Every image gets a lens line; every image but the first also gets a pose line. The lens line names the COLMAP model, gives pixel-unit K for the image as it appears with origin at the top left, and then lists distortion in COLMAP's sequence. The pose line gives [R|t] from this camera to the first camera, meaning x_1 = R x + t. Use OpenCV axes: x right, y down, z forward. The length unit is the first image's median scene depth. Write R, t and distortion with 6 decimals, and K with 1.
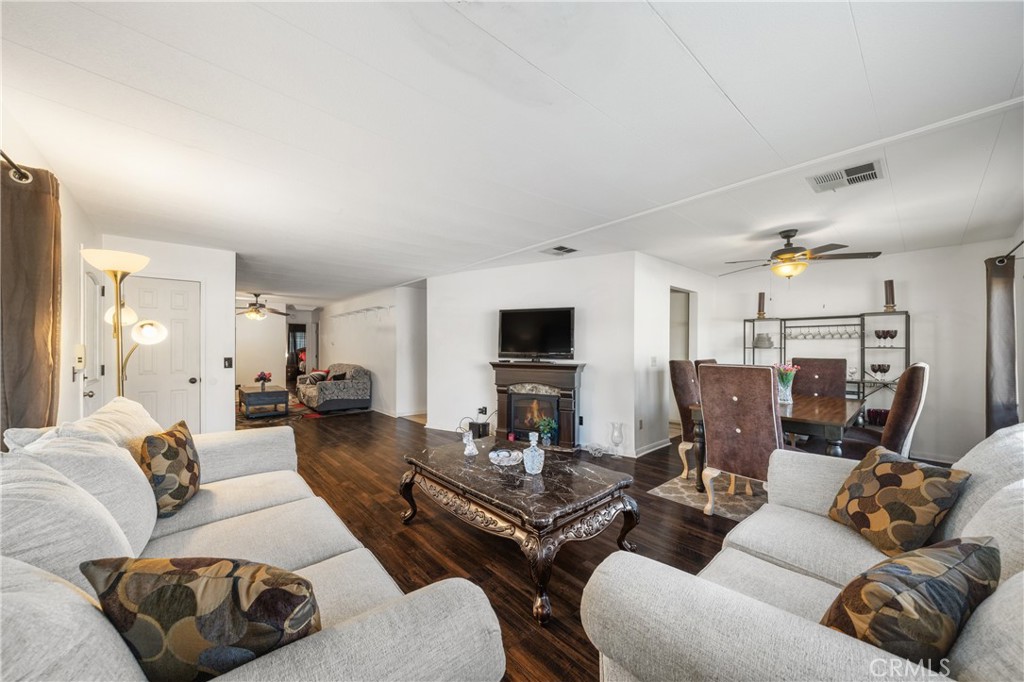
lens RADIAL K [[367.6, 0, 512.5], [0, 367.6, 354.7], [0, 0, 1]] dist [-0.000016, -0.000004]
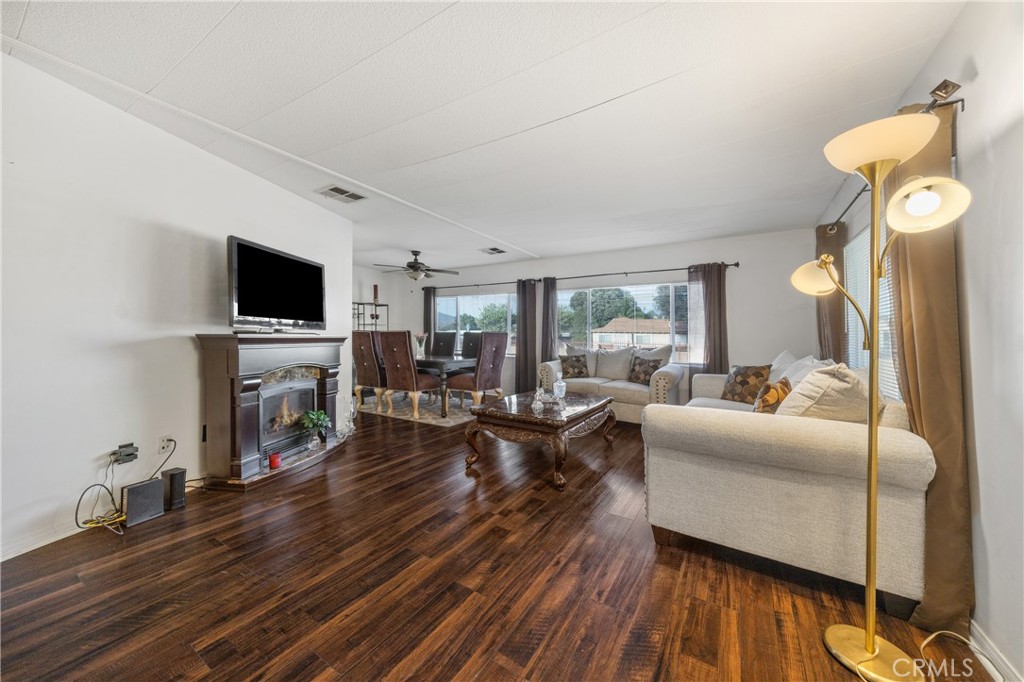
lens RADIAL K [[353.9, 0, 512.0], [0, 353.9, 341.0], [0, 0, 1]] dist [0.000182, 0.000020]
pose [[-0.280040, -0.022174, 0.959732, -0.743499], [-0.001936, 0.999744, 0.022534, 0.019078], [-0.959986, 0.004452, -0.280012, 0.885729]]
